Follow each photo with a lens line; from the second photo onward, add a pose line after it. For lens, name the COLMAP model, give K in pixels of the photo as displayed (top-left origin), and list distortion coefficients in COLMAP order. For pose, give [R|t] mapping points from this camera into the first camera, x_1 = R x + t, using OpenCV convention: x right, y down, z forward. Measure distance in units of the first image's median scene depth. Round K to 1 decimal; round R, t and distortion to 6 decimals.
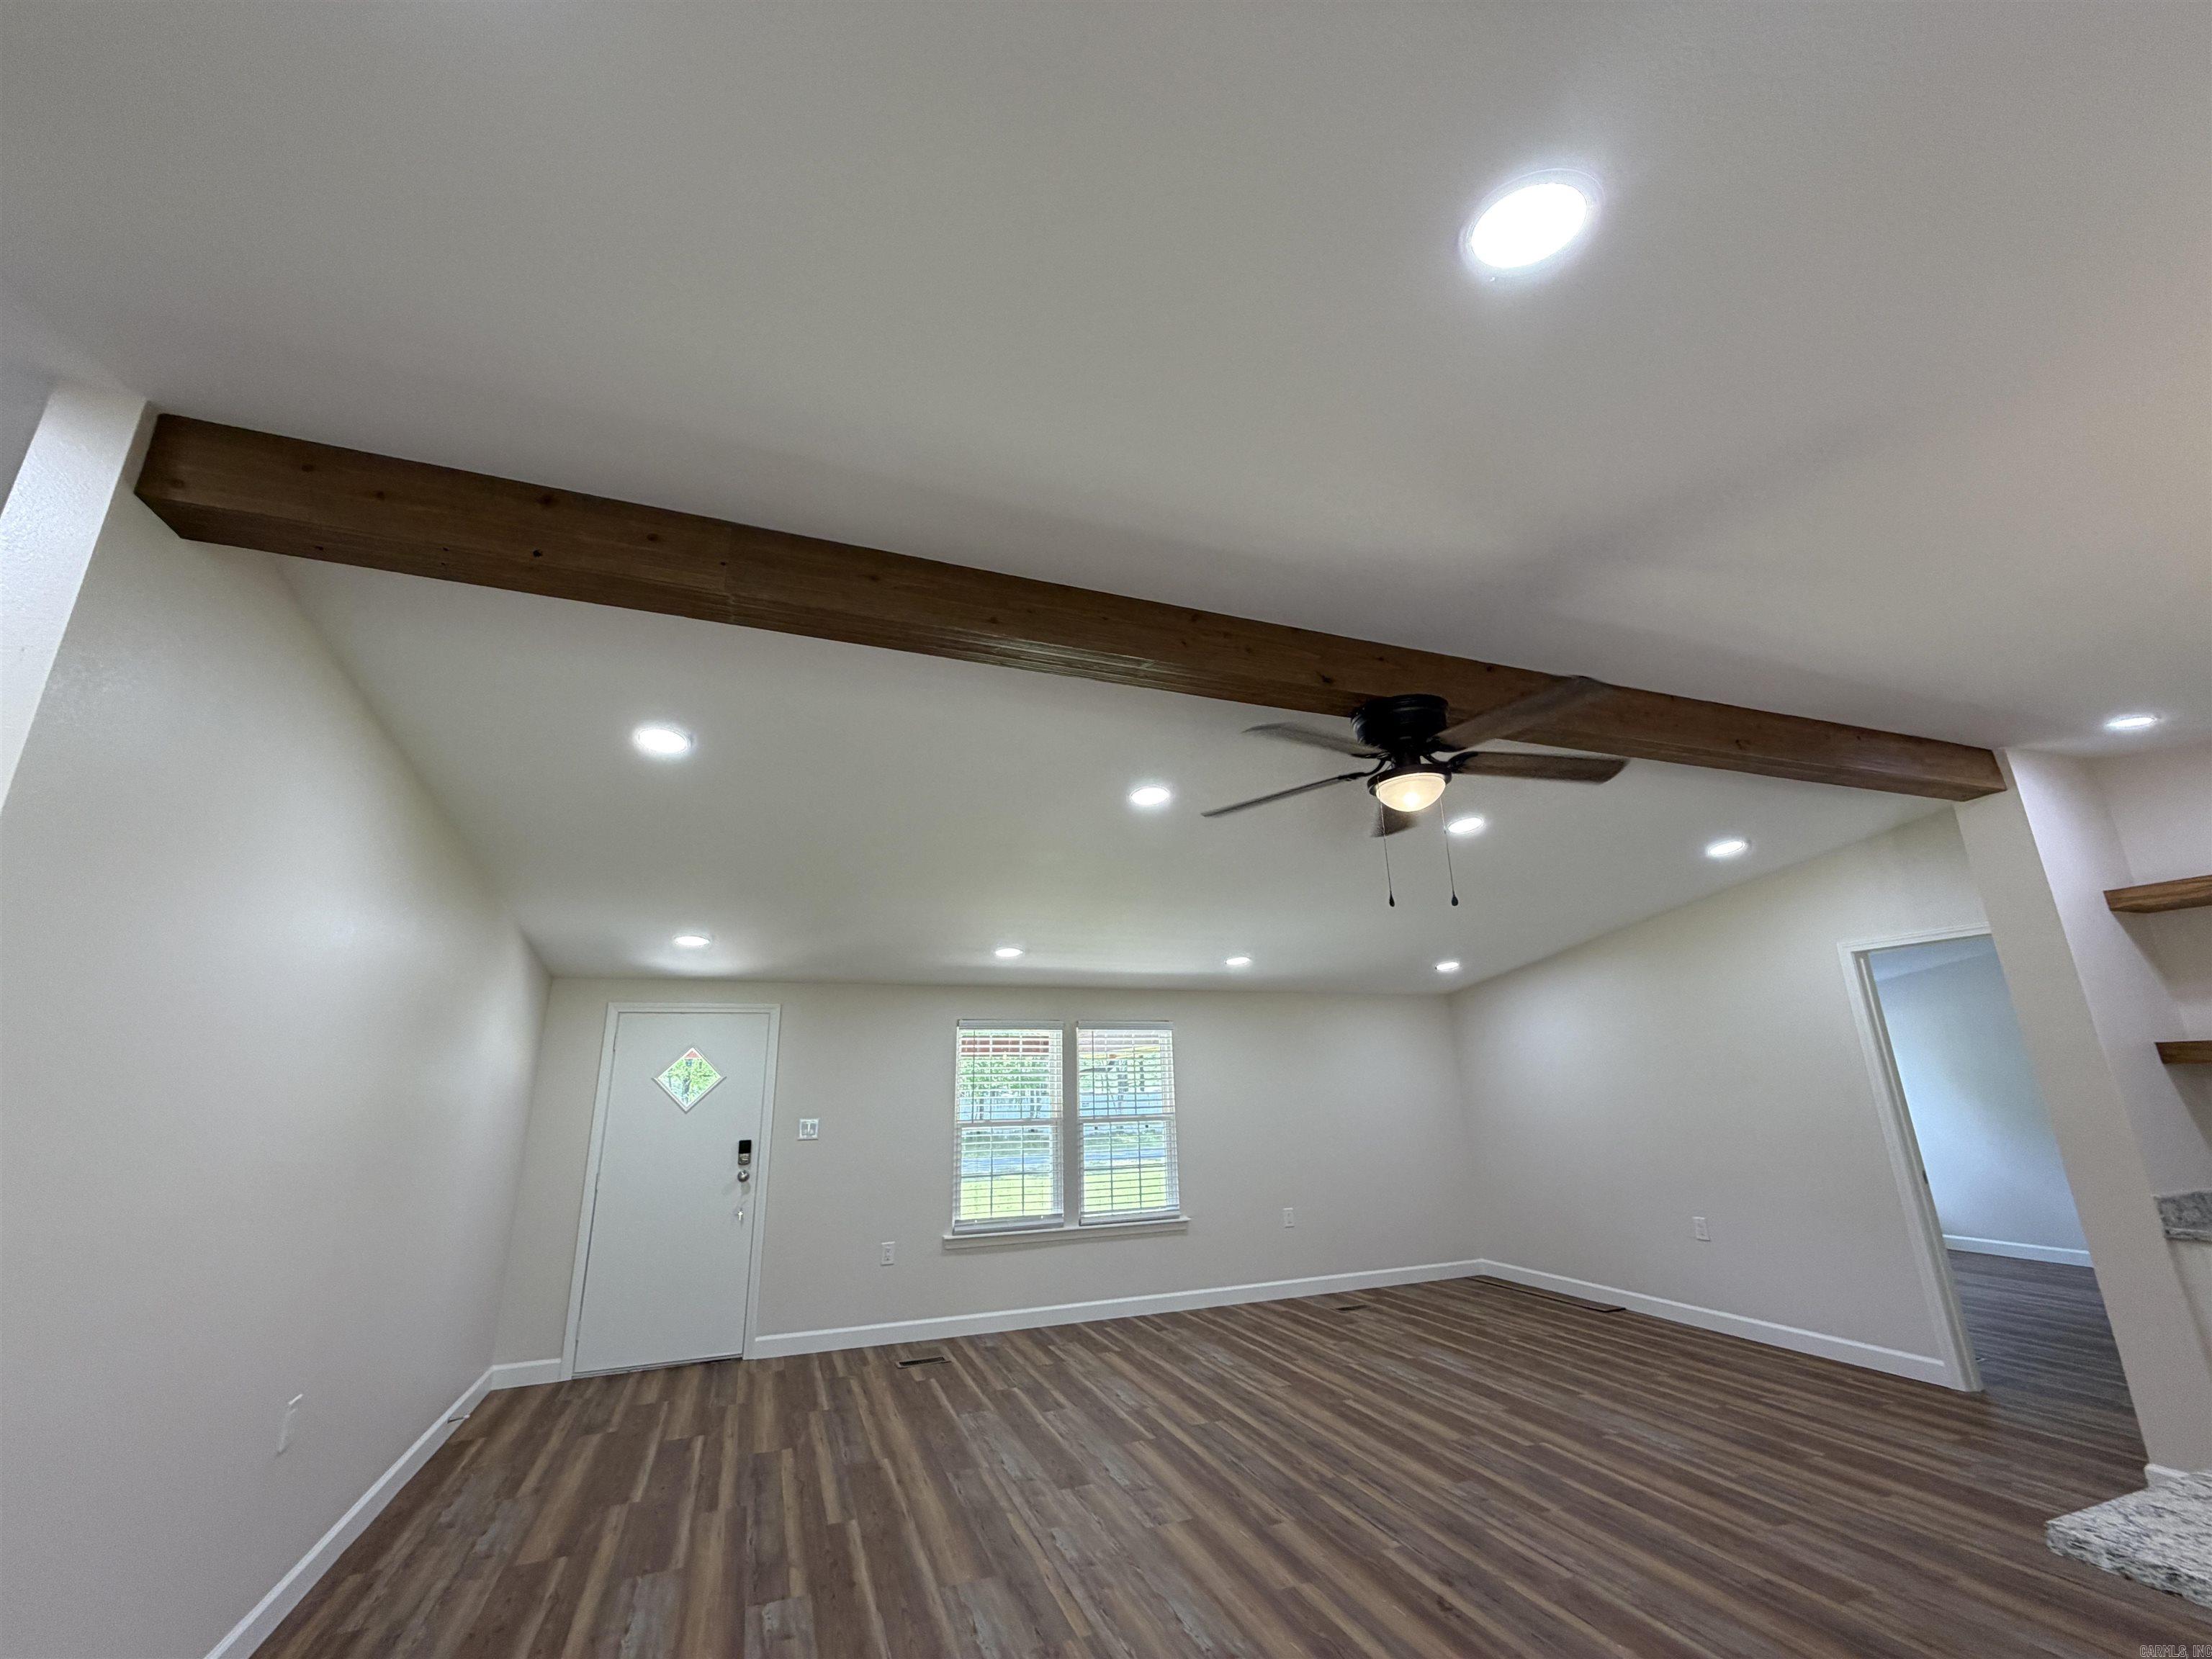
lens RADIAL K [[883.1, 0, 1108.4], [0, 883.1, 820.3], [0, 0, 1]] dist [-0.001290, 0.000270]
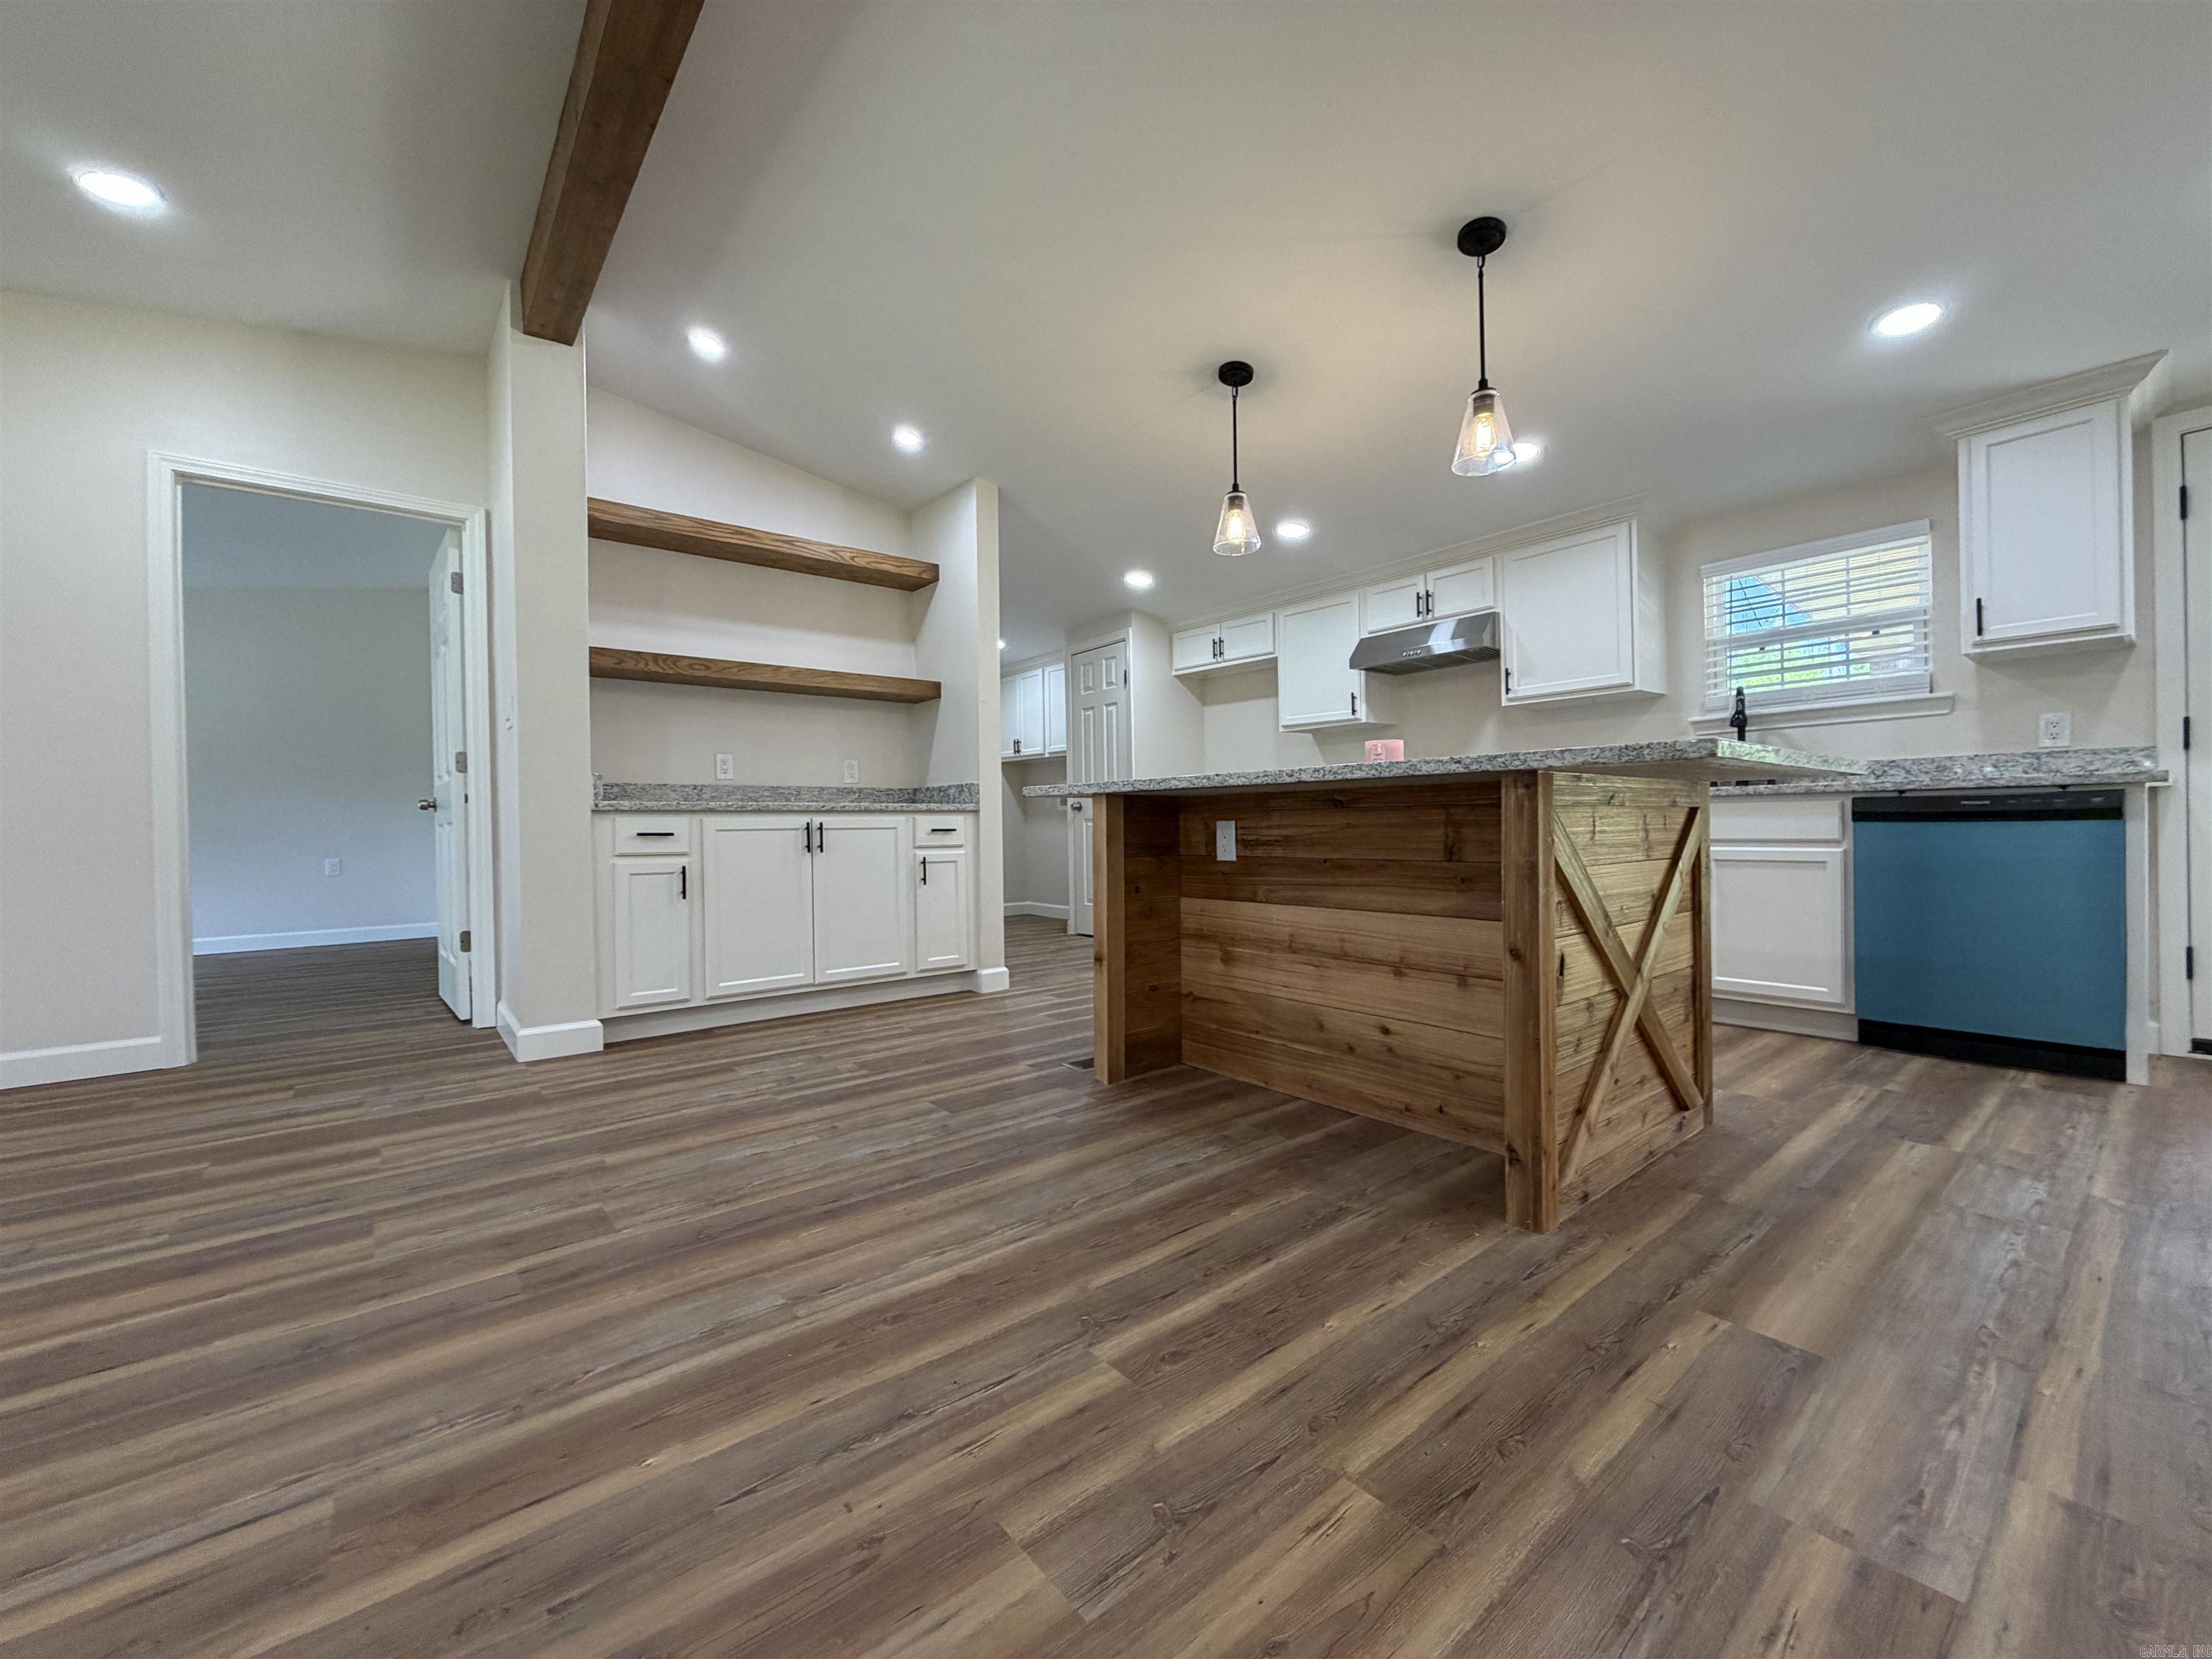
lens RADIAL K [[883.1, 0, 1096.6], [0, 883.1, 832.2], [0, 0, 1]] dist [-0.001290, 0.000270]
pose [[-0.308282, 0.013661, 0.951197, 0.034123], [-0.255848, 0.961865, -0.096734, 0.415904], [-0.916245, -0.273183, -0.293031, 0.706662]]
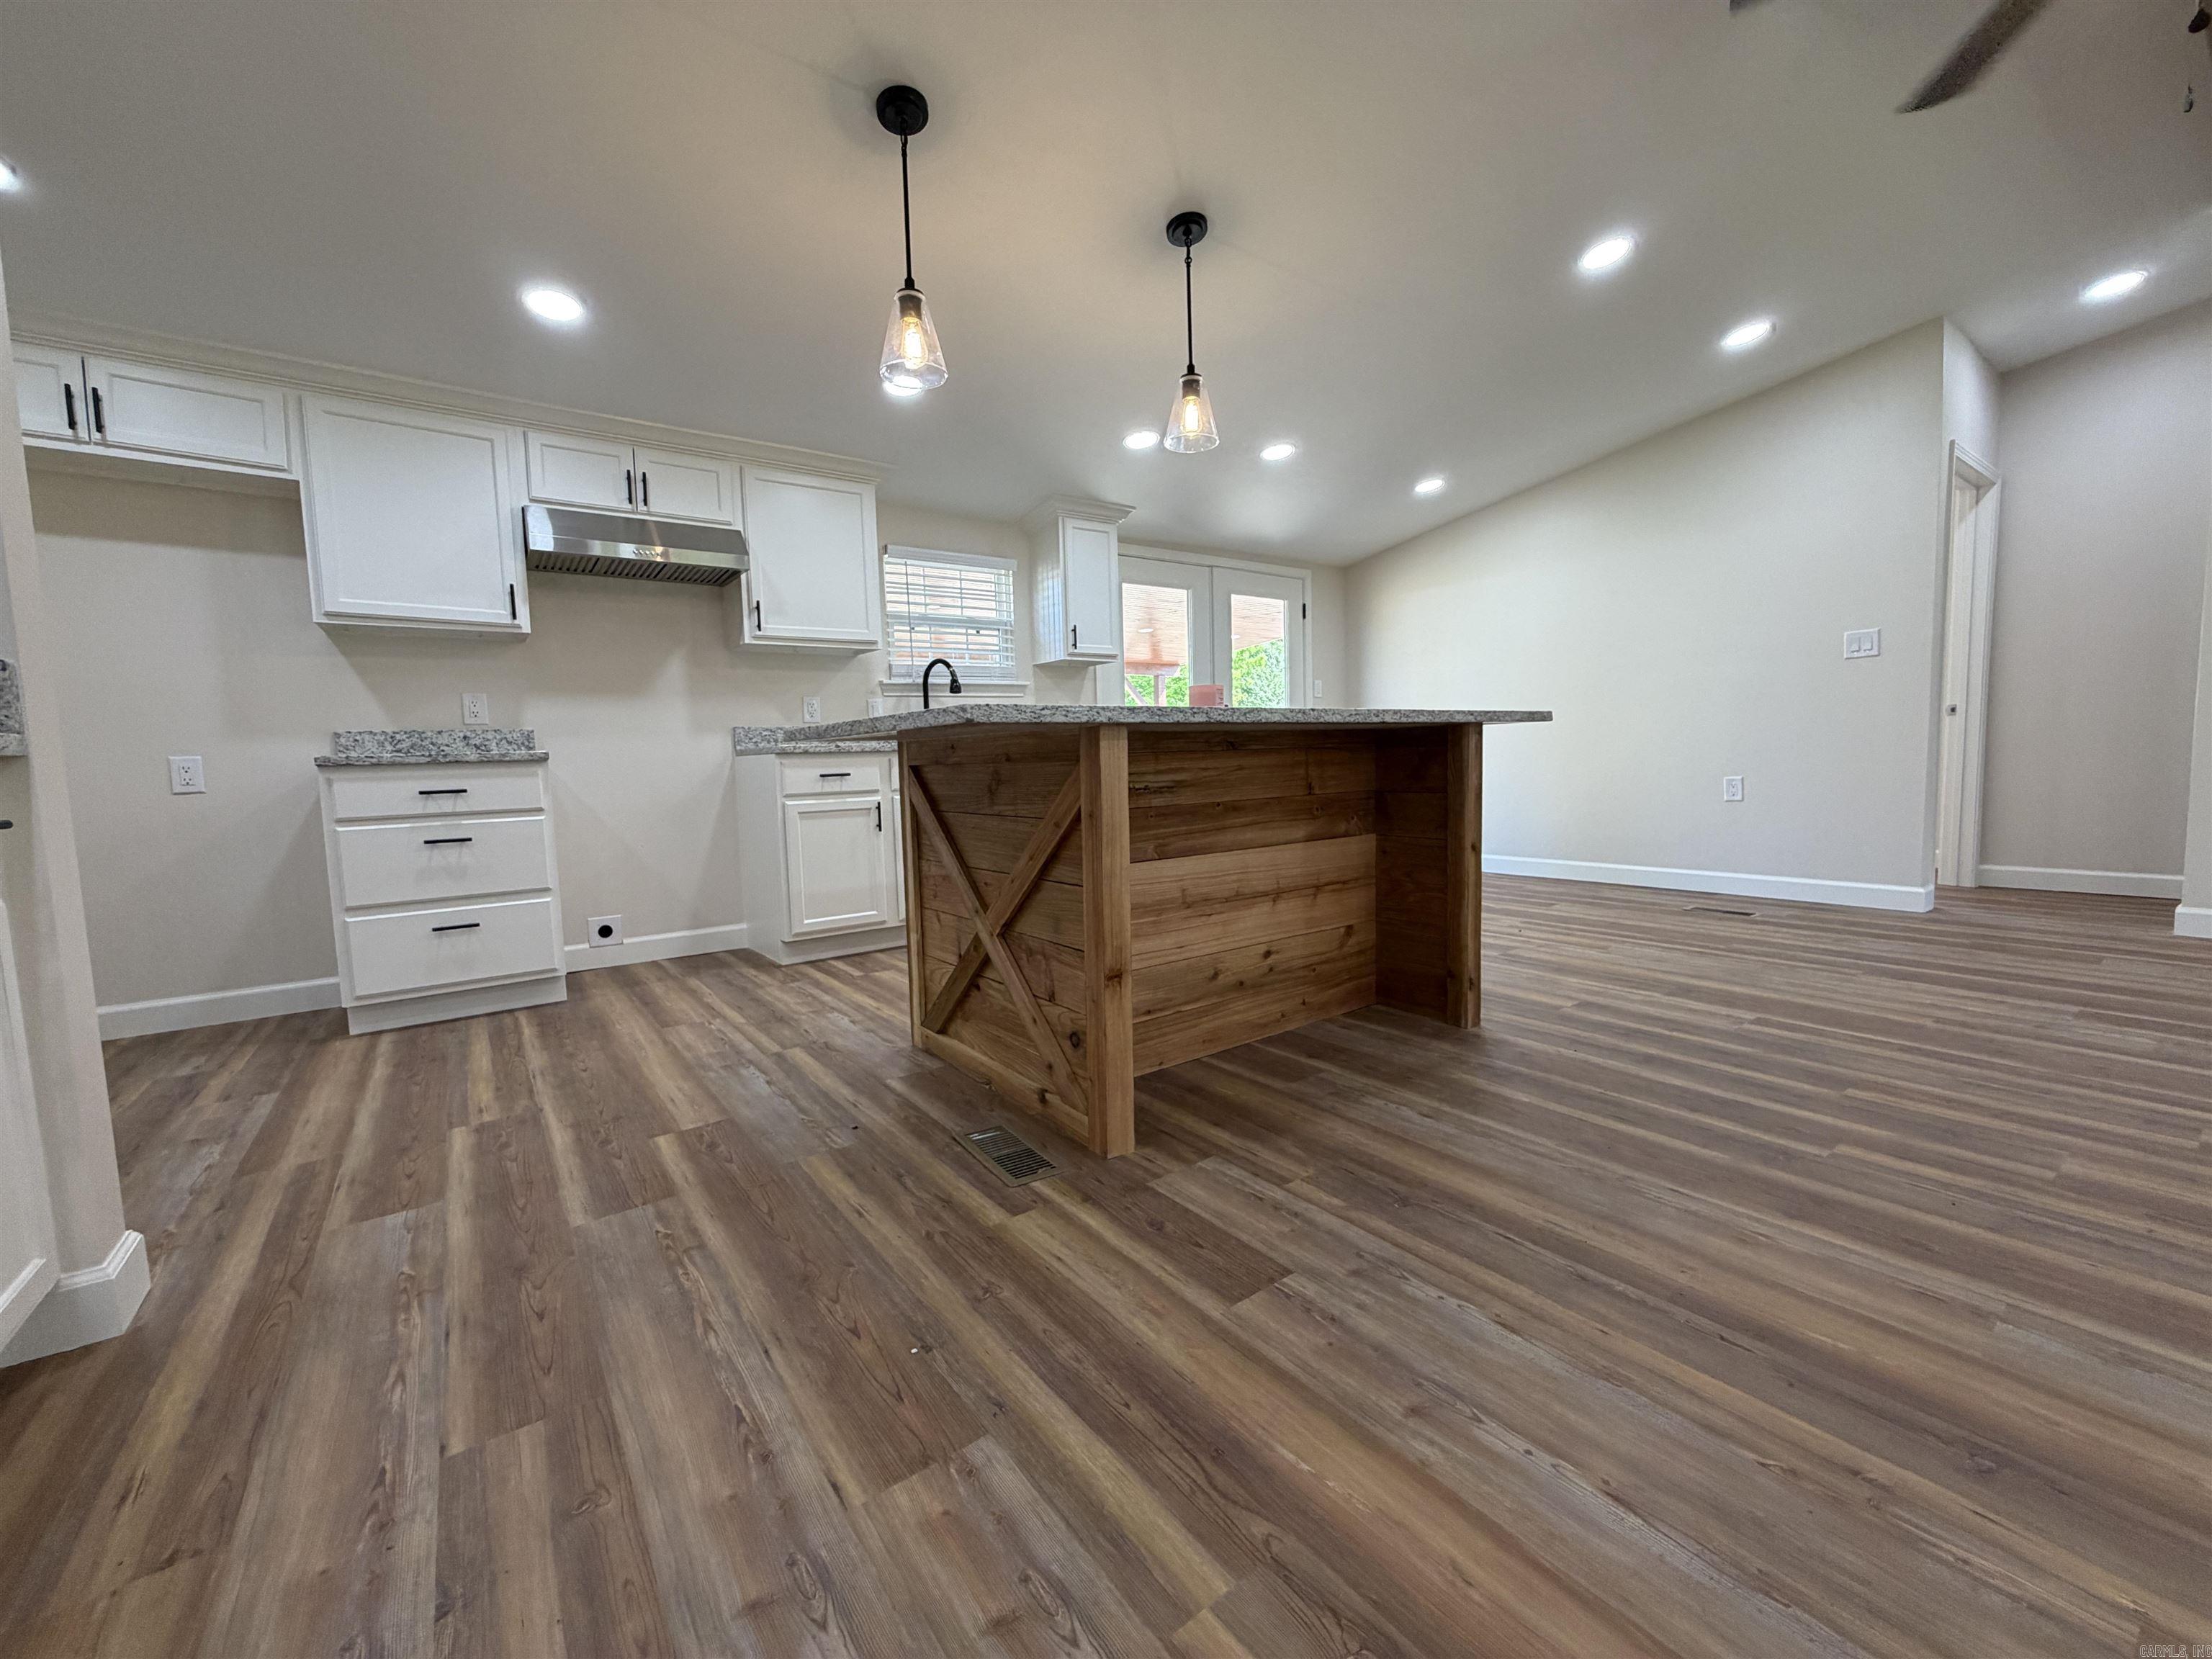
lens RADIAL K [[883.1, 0, 1101.3], [0, 883.1, 831.0], [0, 0, 1]] dist [-0.001290, 0.000270]
pose [[-0.963257, 0.069281, -0.259491, 0.949369], [0.121370, 0.974166, -0.190446, 0.464146], [0.239593, -0.214943, -0.946781, 0.958885]]
